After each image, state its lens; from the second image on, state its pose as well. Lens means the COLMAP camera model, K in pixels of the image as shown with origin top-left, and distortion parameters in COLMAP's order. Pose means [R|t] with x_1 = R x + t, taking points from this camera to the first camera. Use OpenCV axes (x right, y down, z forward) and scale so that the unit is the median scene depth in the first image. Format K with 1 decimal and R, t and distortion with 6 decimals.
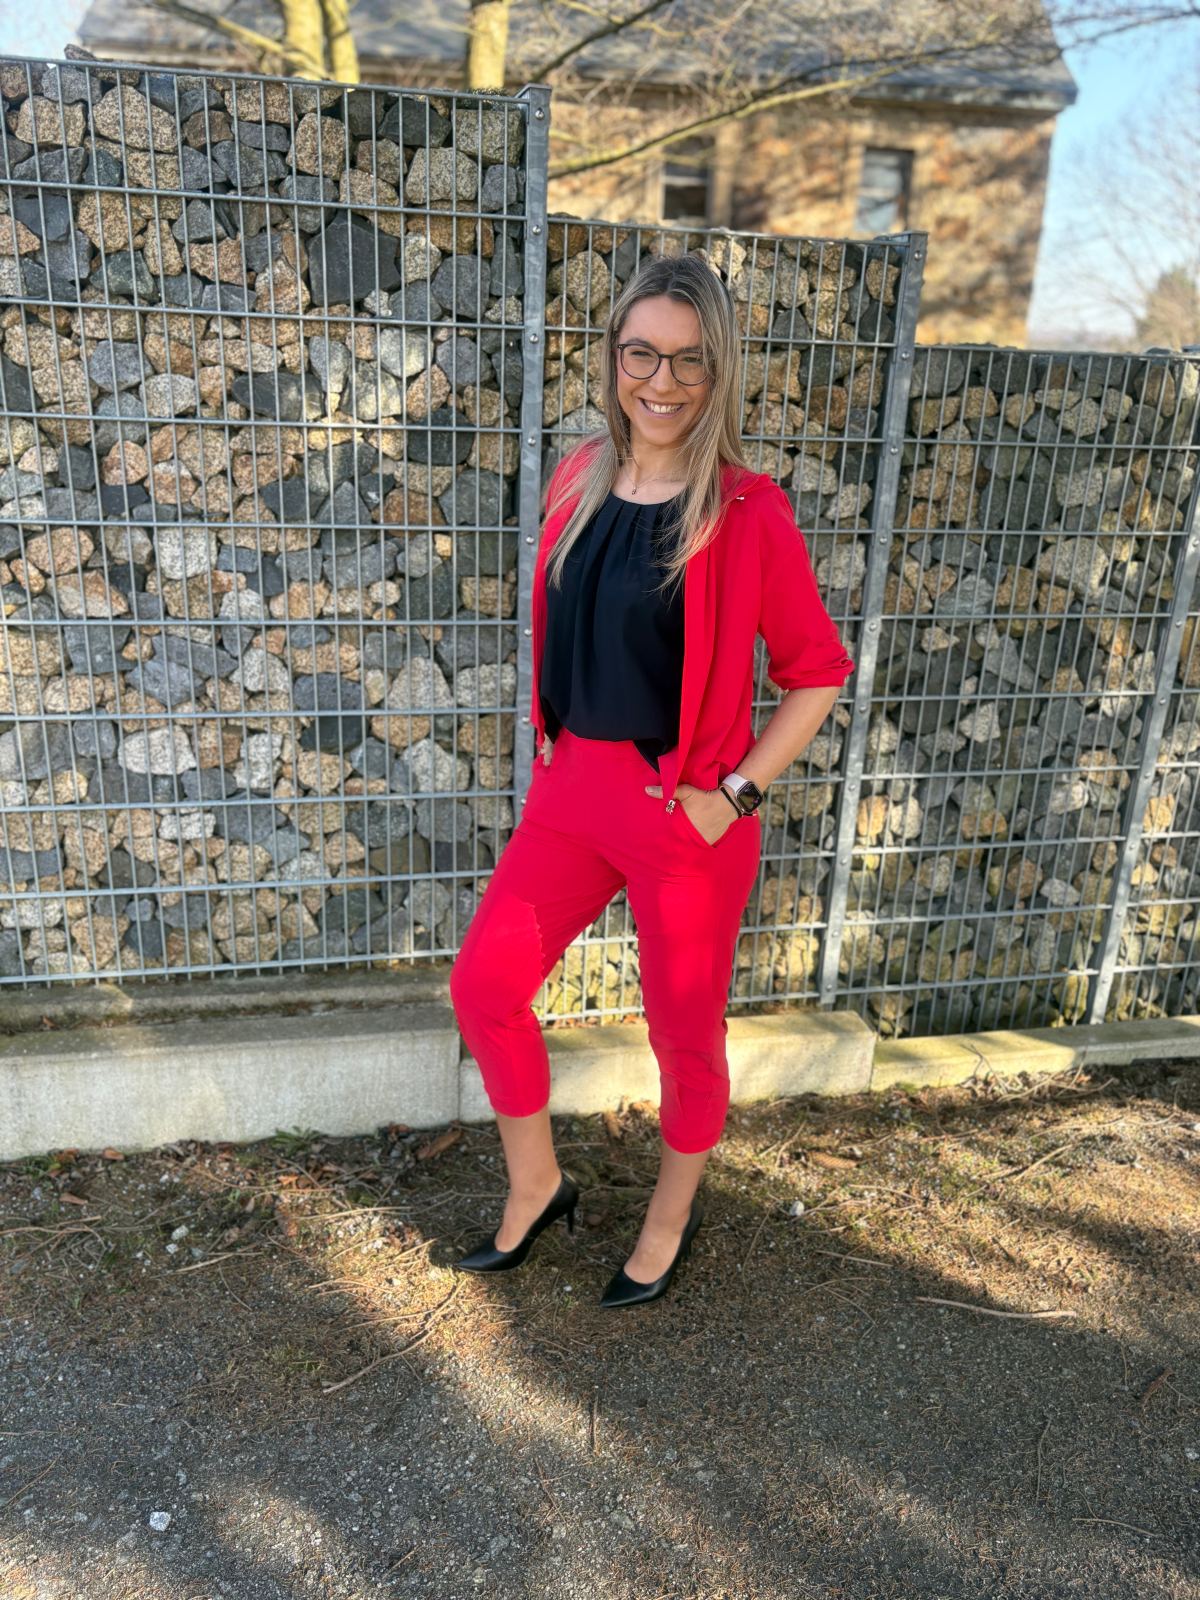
lens RADIAL K [[1211.4, 0, 587.7], [0, 1211.4, 802.3], [0, 0, 1]] dist [0.036046, -0.035251]
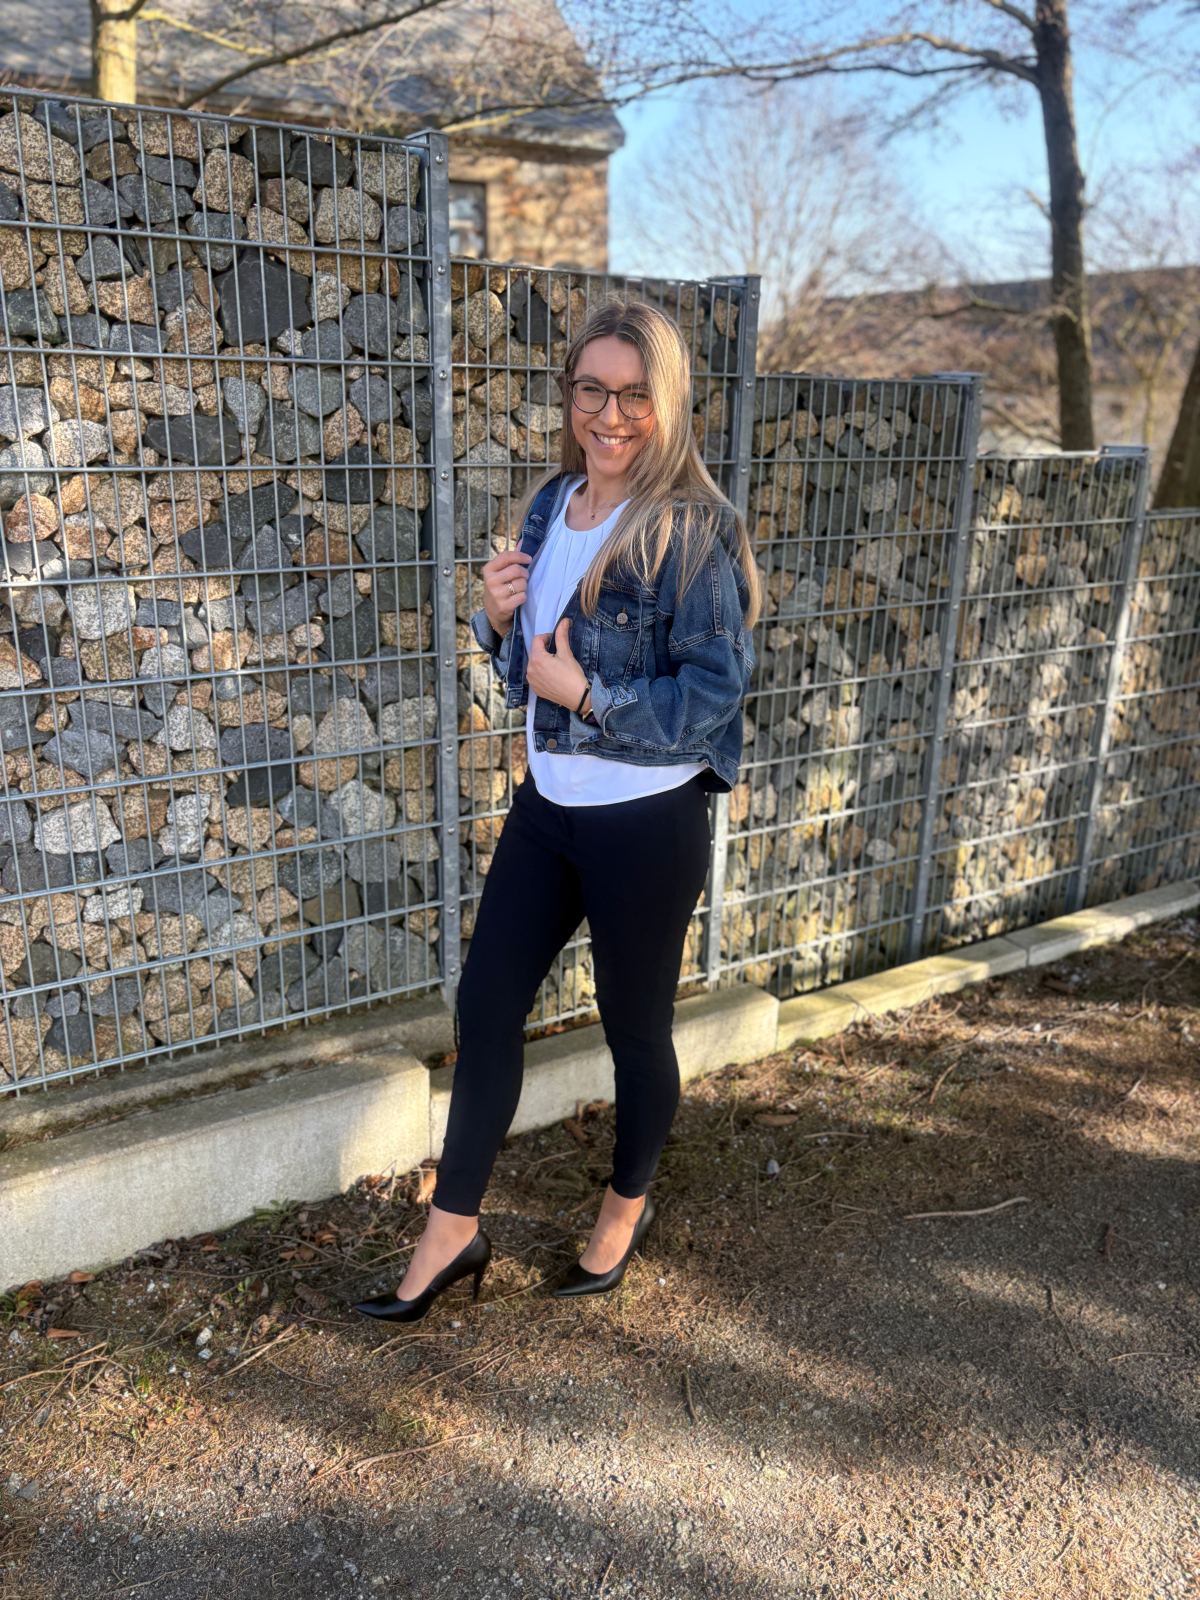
lens RADIAL K [[1211.4, 0, 589.7], [0, 1211.4, 798.7], [0, 0, 1]] dist [0.036046, -0.035251]
pose [[0.941386, -0.125430, 0.313146, -0.270556], [0.131303, 0.991339, 0.002353, -0.014926], [-0.310729, 0.038902, 0.949702, 0.008085]]
